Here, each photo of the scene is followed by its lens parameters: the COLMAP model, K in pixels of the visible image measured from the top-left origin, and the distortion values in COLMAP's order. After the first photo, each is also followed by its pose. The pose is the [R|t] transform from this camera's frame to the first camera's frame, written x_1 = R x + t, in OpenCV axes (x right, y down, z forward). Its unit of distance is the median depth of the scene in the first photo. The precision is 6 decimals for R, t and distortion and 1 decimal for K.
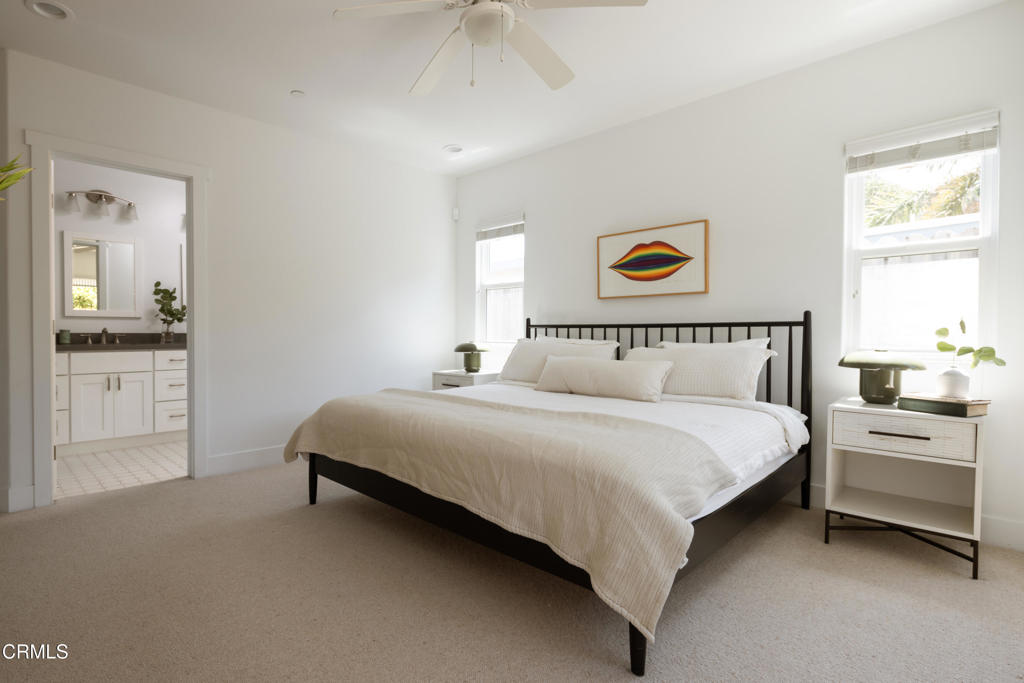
lens RADIAL K [[500.1, 0, 511.9], [0, 500.1, 337.6], [0, 0, 1]] dist [0.000813, 0.000085]
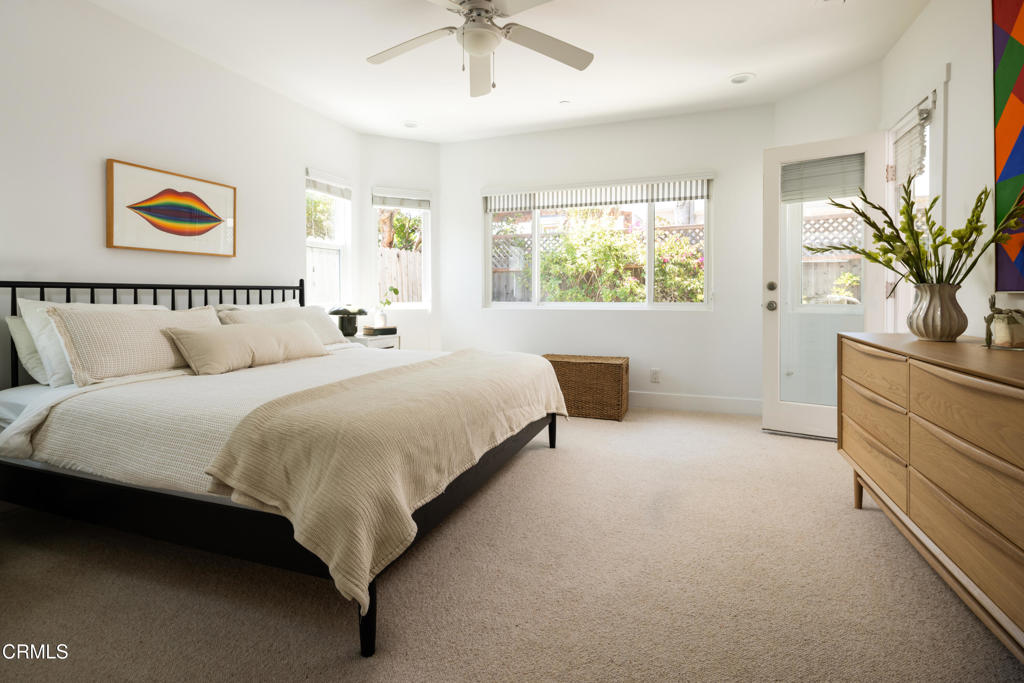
lens RADIAL K [[500.1, 0, 494.9], [0, 500.1, 298.1], [0, 0, 1]] dist [0.000813, 0.000085]
pose [[-0.375757, -0.007103, 0.926691, -0.766565], [0.013853, 0.999816, 0.013281, -0.008963], [-0.926615, 0.017828, -0.375590, 0.862547]]
